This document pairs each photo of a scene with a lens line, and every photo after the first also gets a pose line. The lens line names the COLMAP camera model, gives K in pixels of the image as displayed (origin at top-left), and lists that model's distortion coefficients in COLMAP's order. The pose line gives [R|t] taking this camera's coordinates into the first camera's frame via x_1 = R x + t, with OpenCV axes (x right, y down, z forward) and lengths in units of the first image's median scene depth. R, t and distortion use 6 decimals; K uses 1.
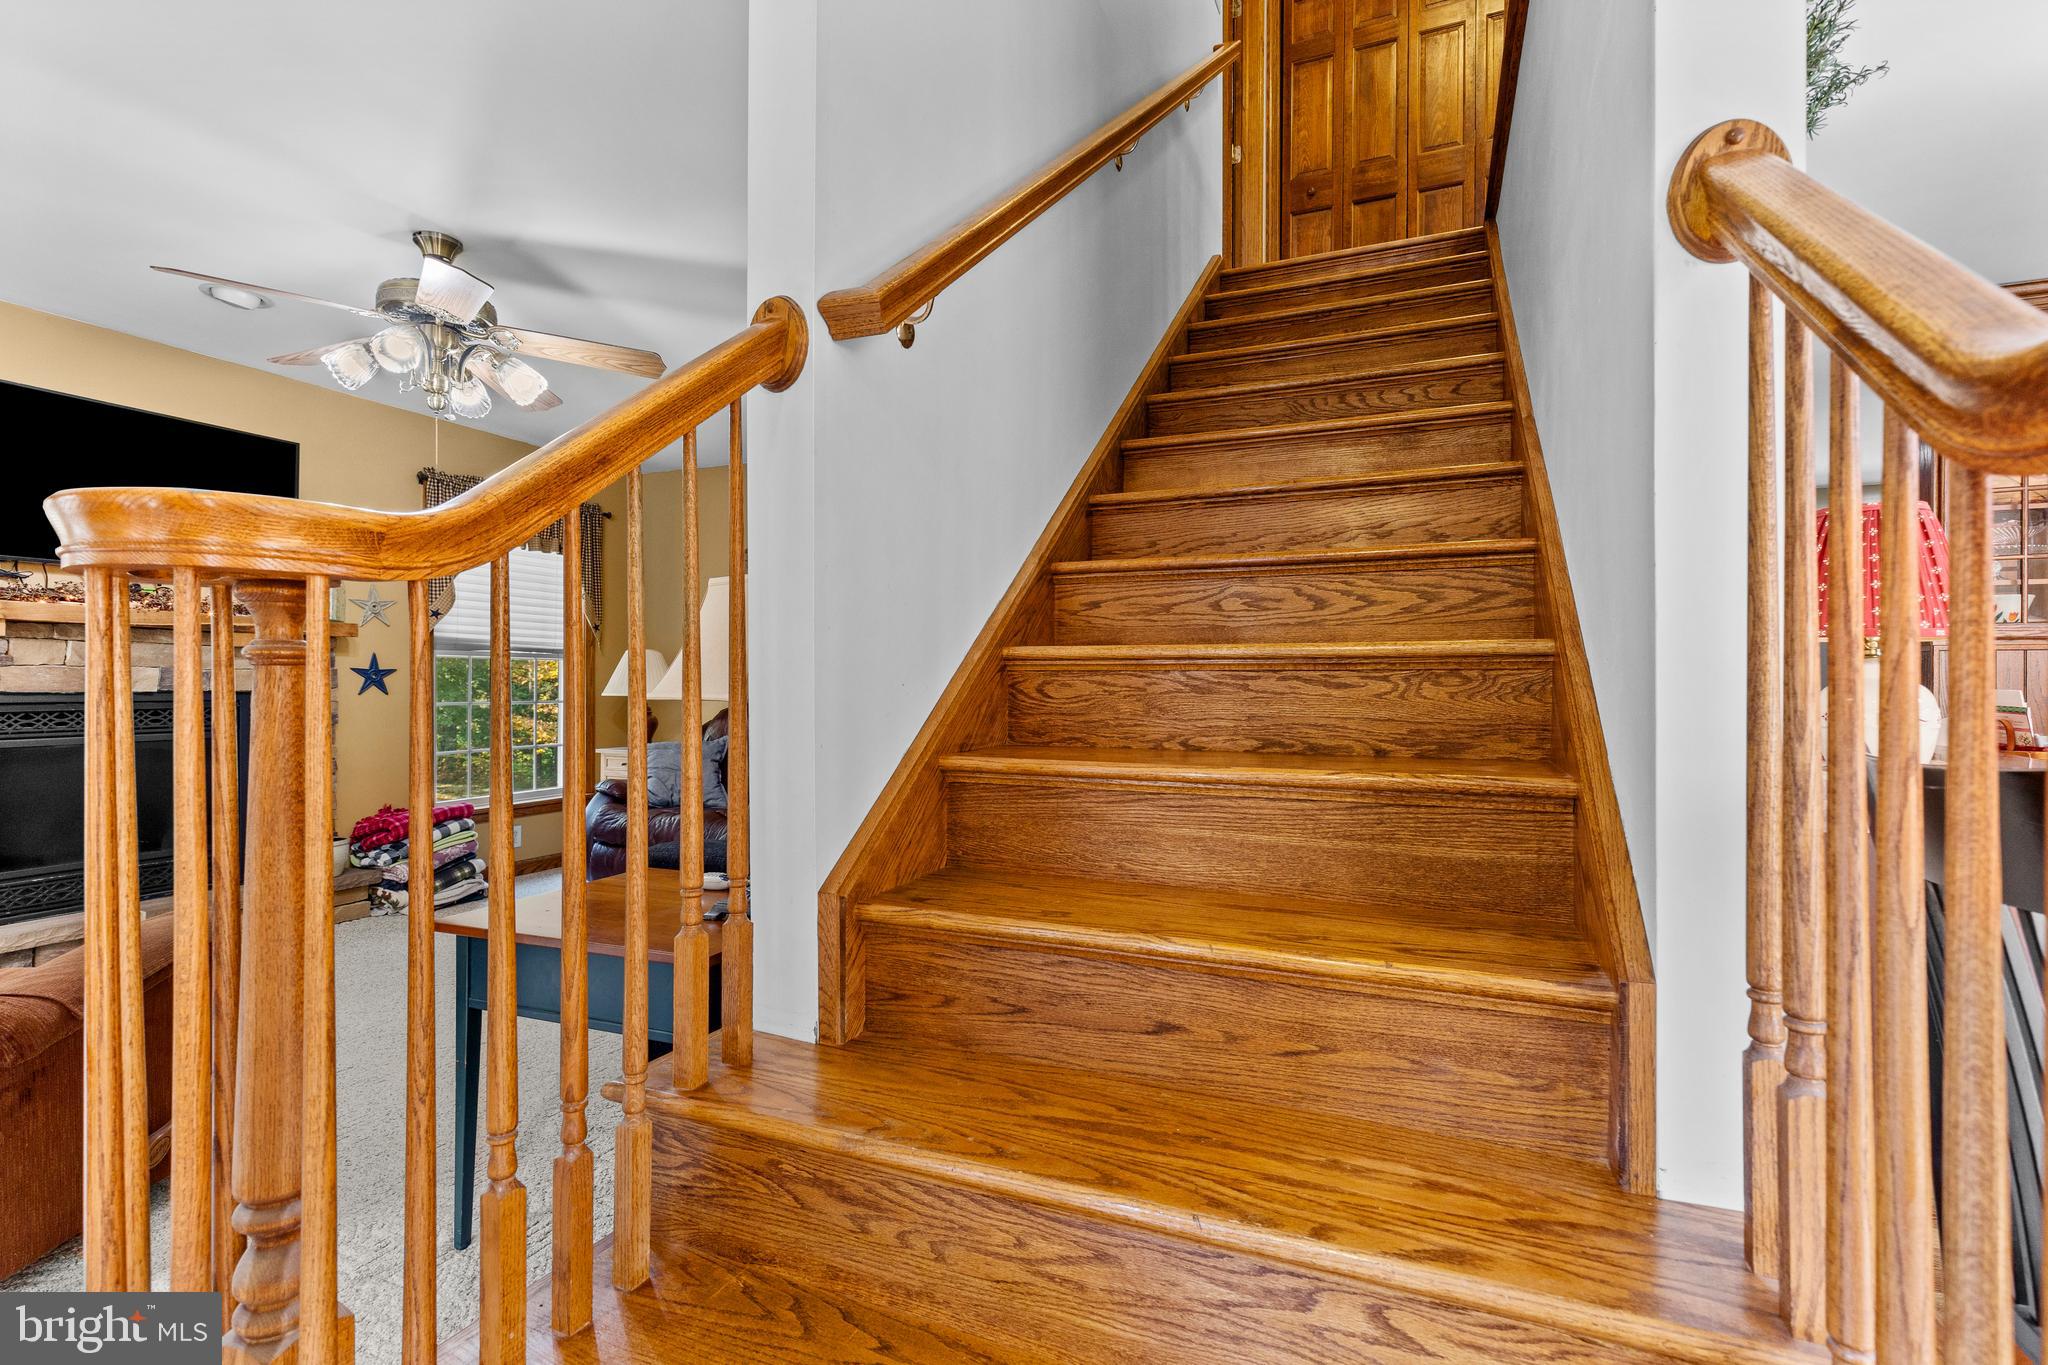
lens RADIAL K [[921.9, 0, 1035.4], [0, 921.9, 682.5], [0, 0, 1]] dist [0.005094, 0.000002]
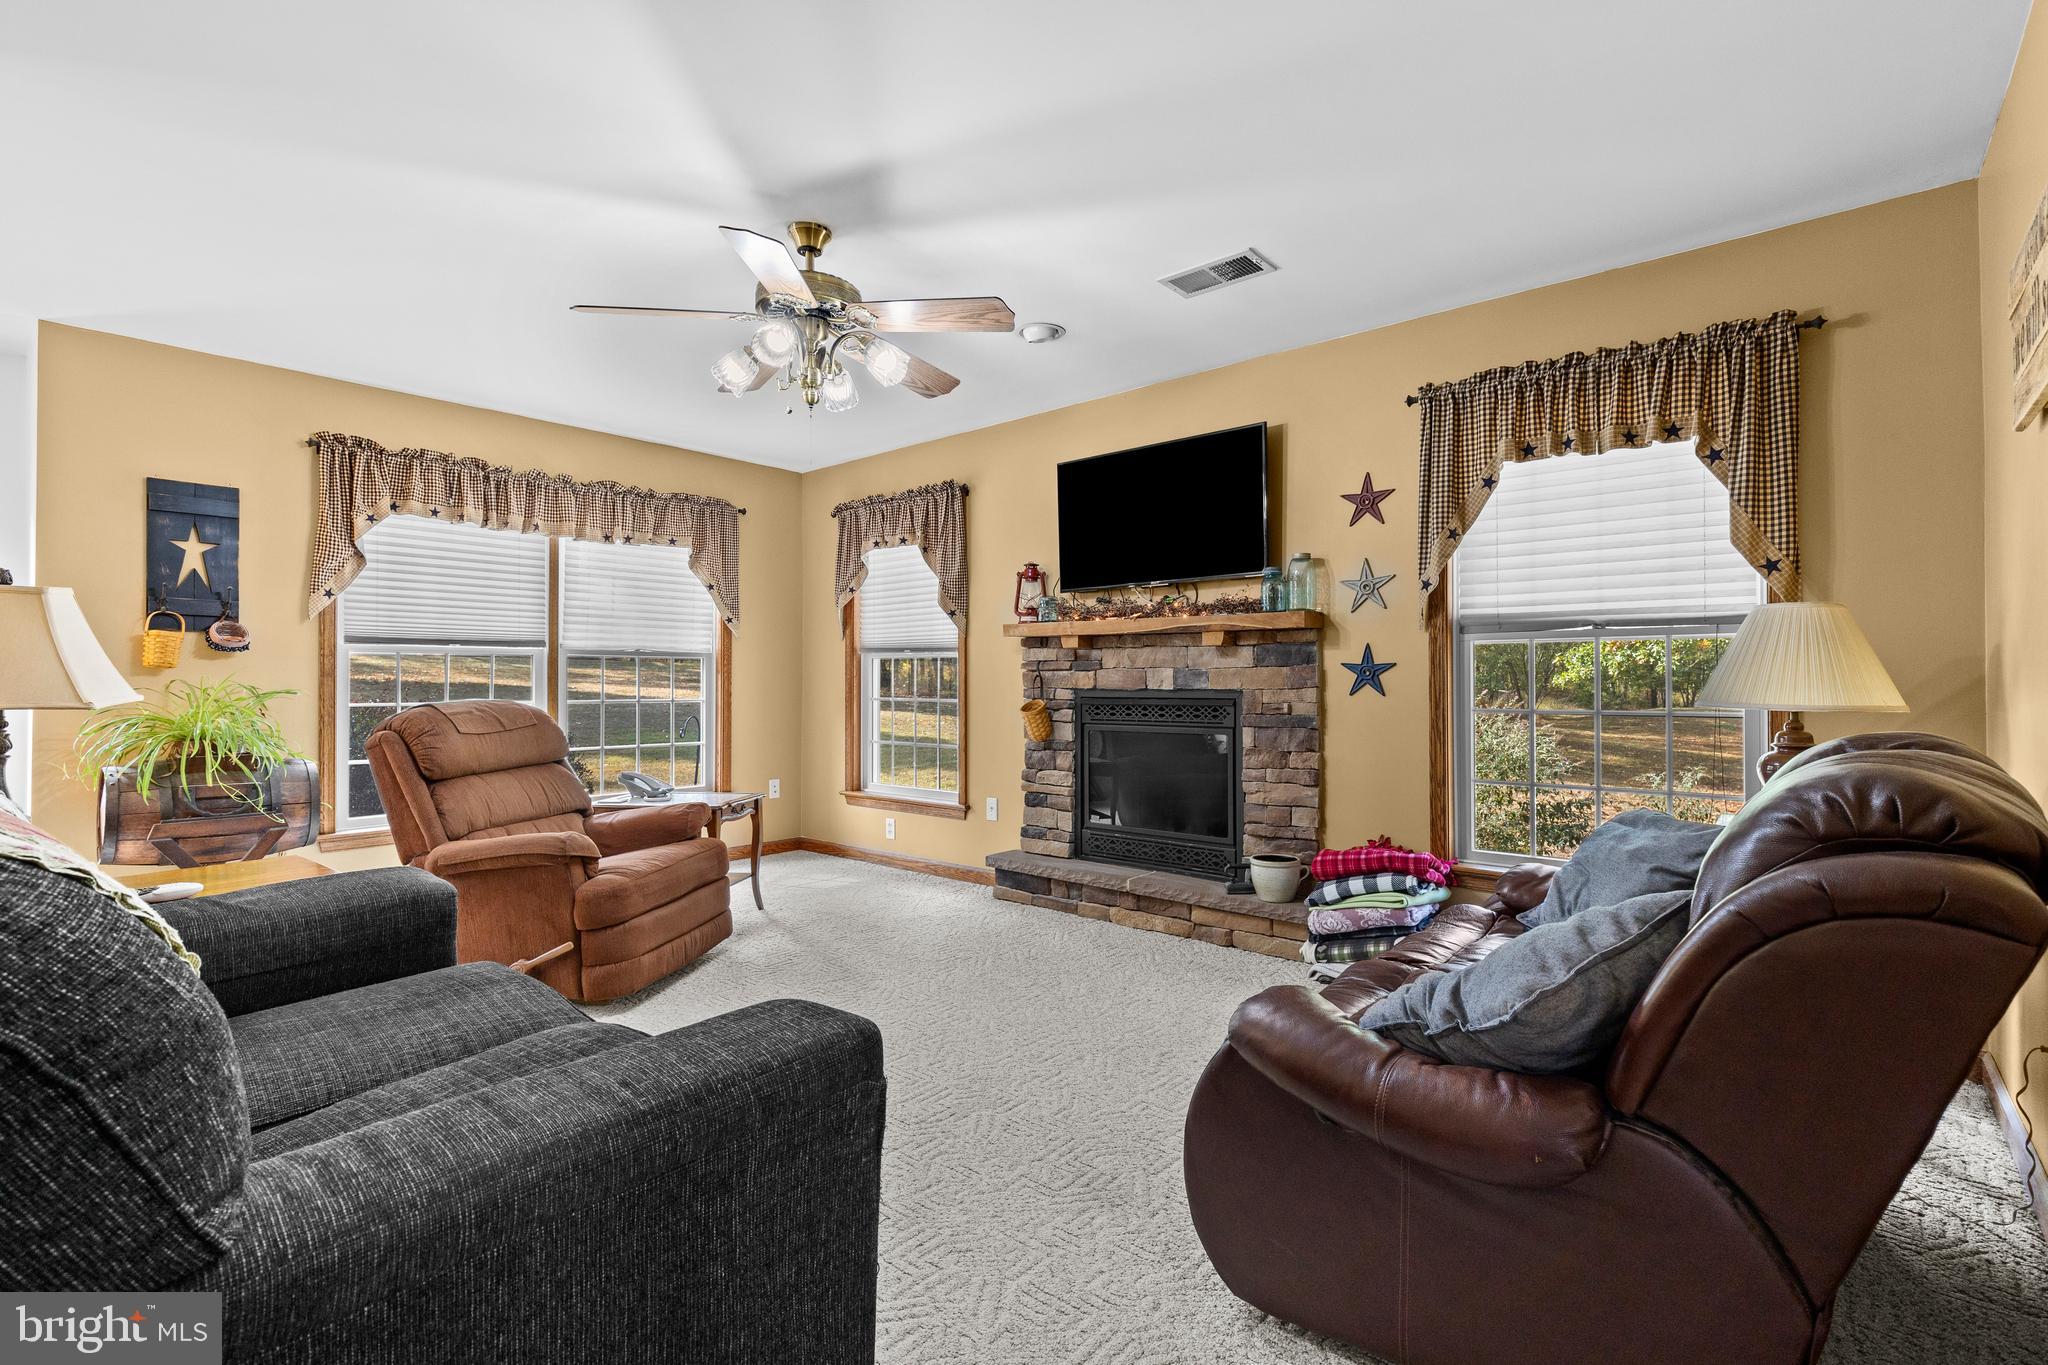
lens RADIAL K [[921.9, 0, 1023.1], [0, 921.9, 674.0], [0, 0, 1]] dist [0.005094, 0.000002]
pose [[-0.314279, -0.017542, -0.949169, 0.367820], [-0.002713, 0.999842, -0.017580, 0.024857], [0.949327, -0.002950, -0.314277, 2.601087]]
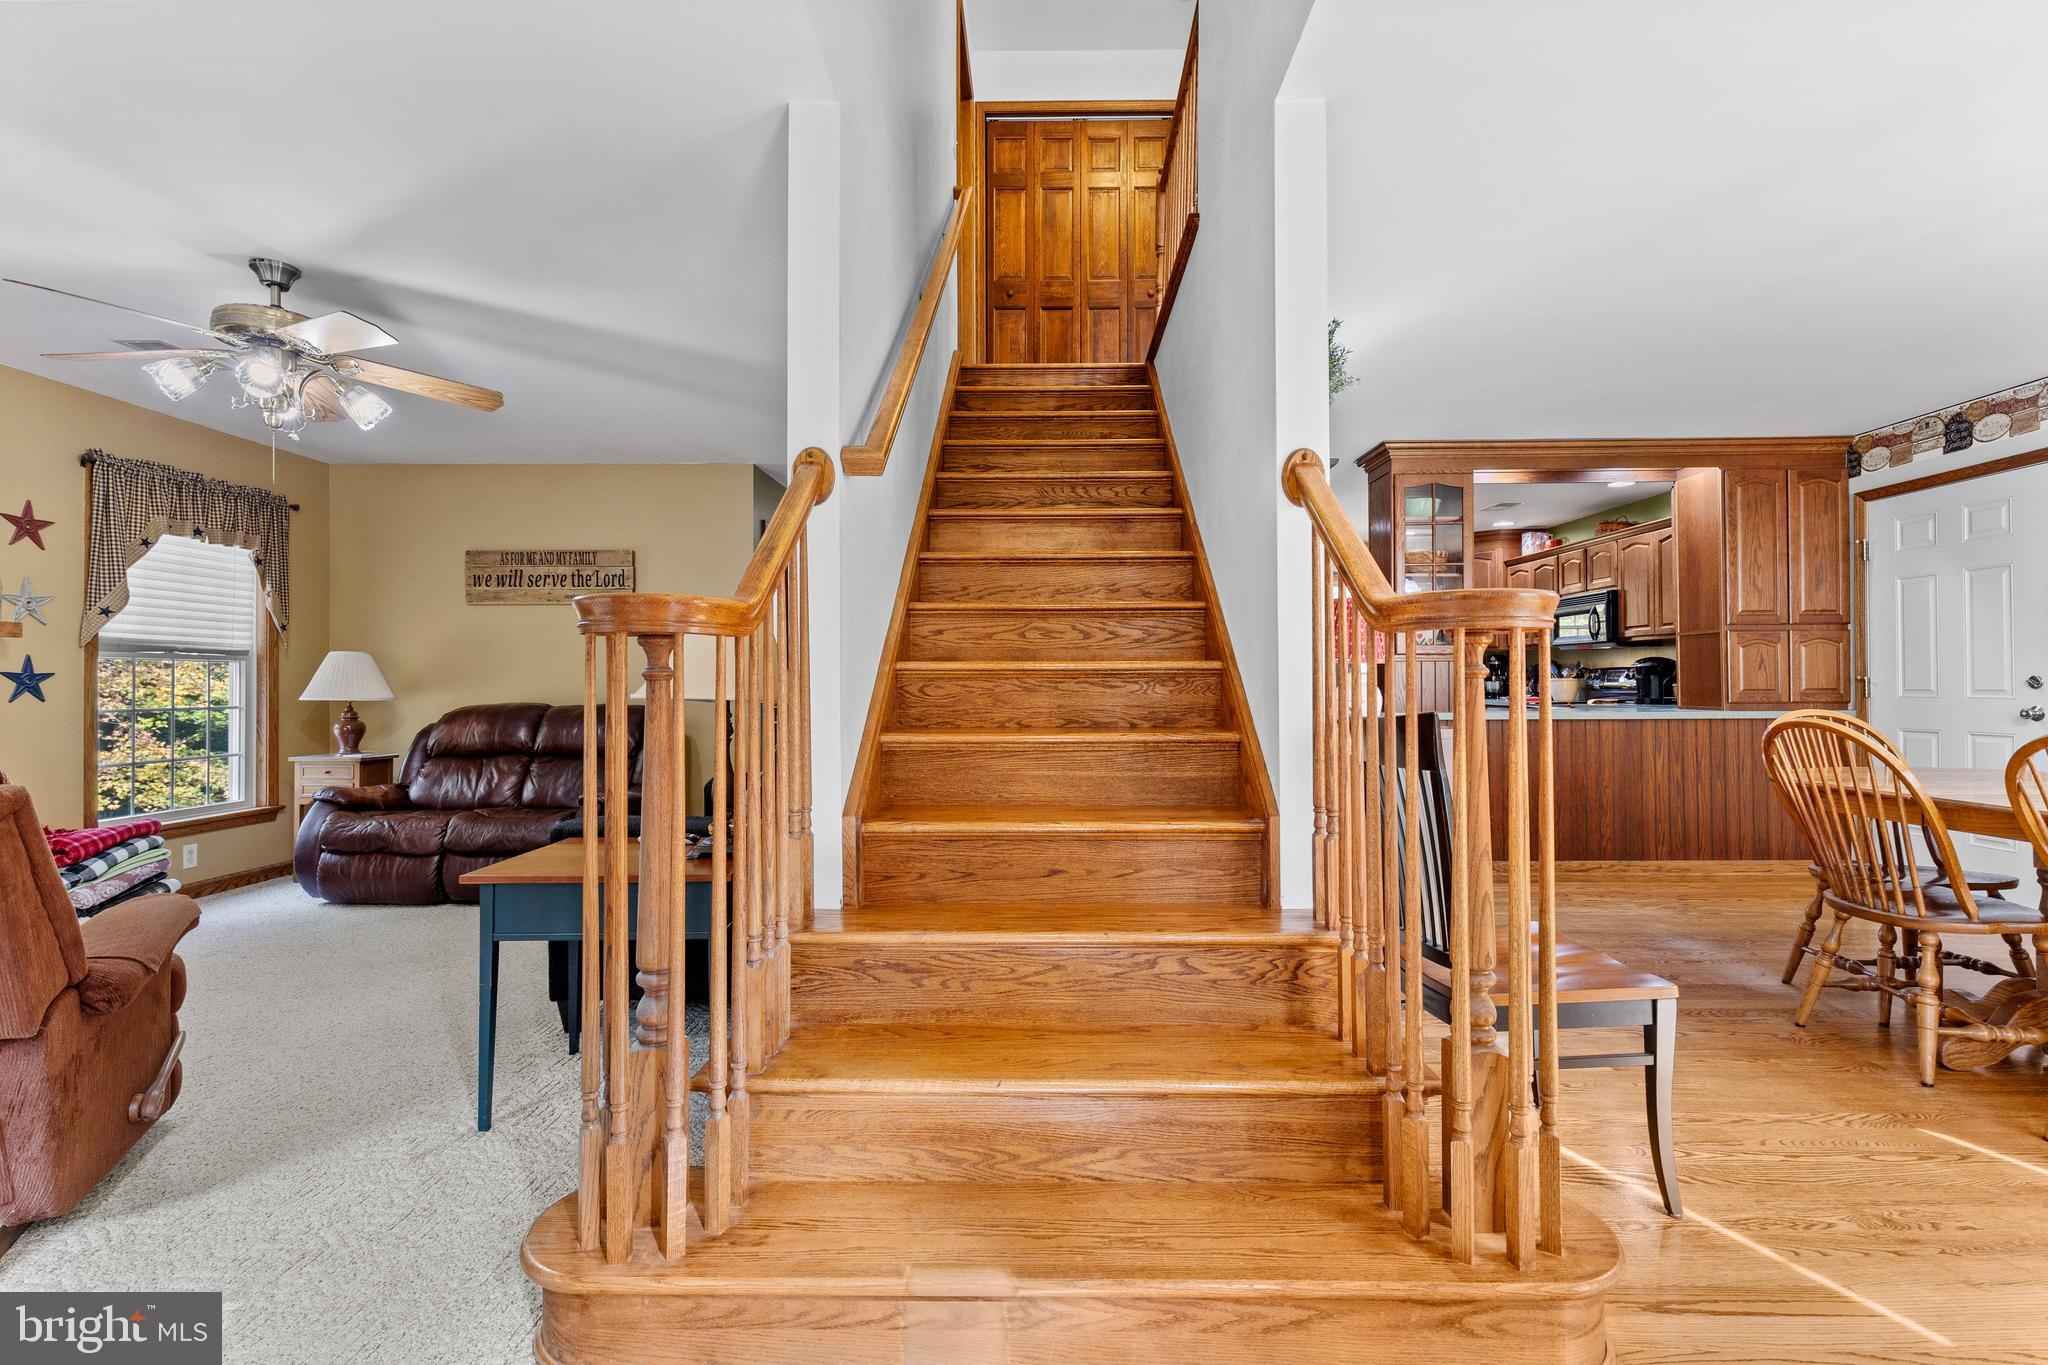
lens RADIAL K [[921.9, 0, 1025.2], [0, 921.9, 673.5], [0, 0, 1]] dist [0.005094, 0.000002]
pose [[0.929742, -0.001266, 0.368210, -0.411683], [0.004502, 0.999958, -0.007929, -0.007625], [-0.368184, 0.009030, 0.929709, -0.487954]]
